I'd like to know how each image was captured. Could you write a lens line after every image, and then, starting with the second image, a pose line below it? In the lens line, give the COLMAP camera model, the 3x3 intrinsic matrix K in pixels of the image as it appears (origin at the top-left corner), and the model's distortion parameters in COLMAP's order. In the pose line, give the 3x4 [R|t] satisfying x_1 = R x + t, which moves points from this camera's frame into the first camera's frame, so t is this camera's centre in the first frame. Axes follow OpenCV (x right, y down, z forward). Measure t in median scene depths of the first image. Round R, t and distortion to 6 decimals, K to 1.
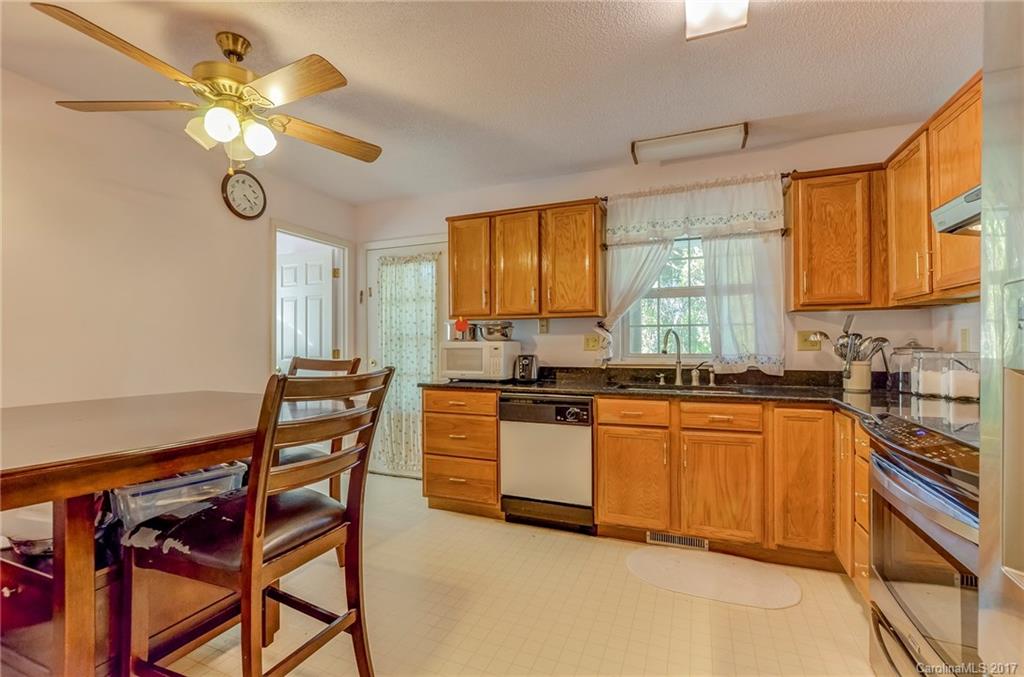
lens RADIAL K [[458.5, 0, 507.0], [0, 458.5, 342.8], [0, 0, 1]] dist [-0.014120, 0.001841]
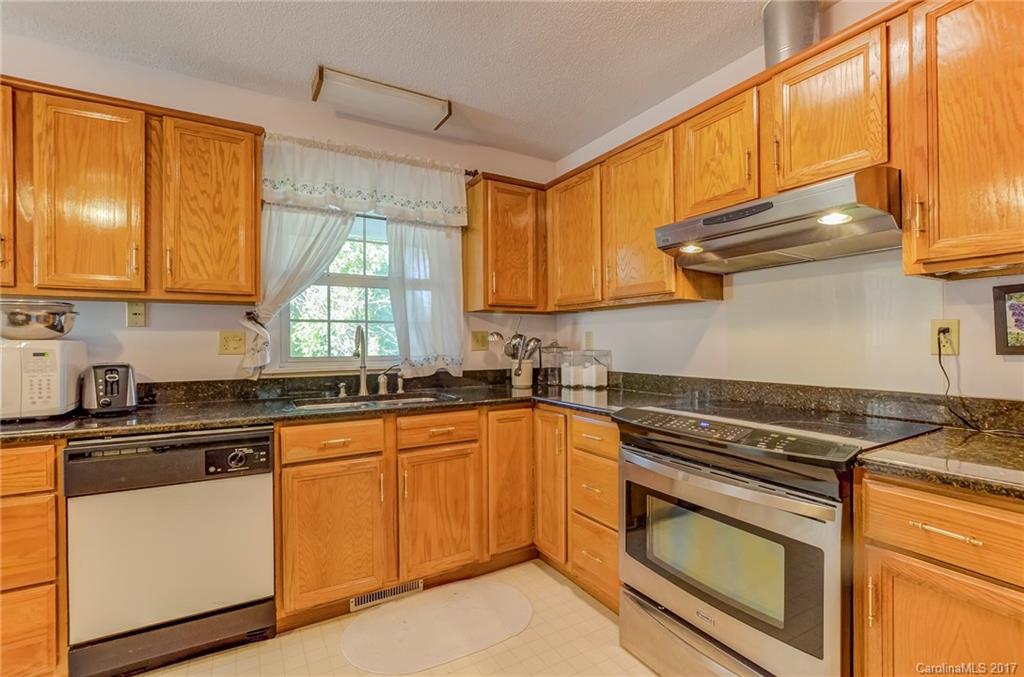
lens RADIAL K [[458.5, 0, 516.6], [0, 458.5, 342.5], [0, 0, 1]] dist [-0.014120, 0.001841]
pose [[0.604546, 0.000846, 0.796570, -0.113327], [0.000642, 0.999999, -0.001549, 0.000697], [-0.796570, 0.001448, 0.604545, 0.318073]]
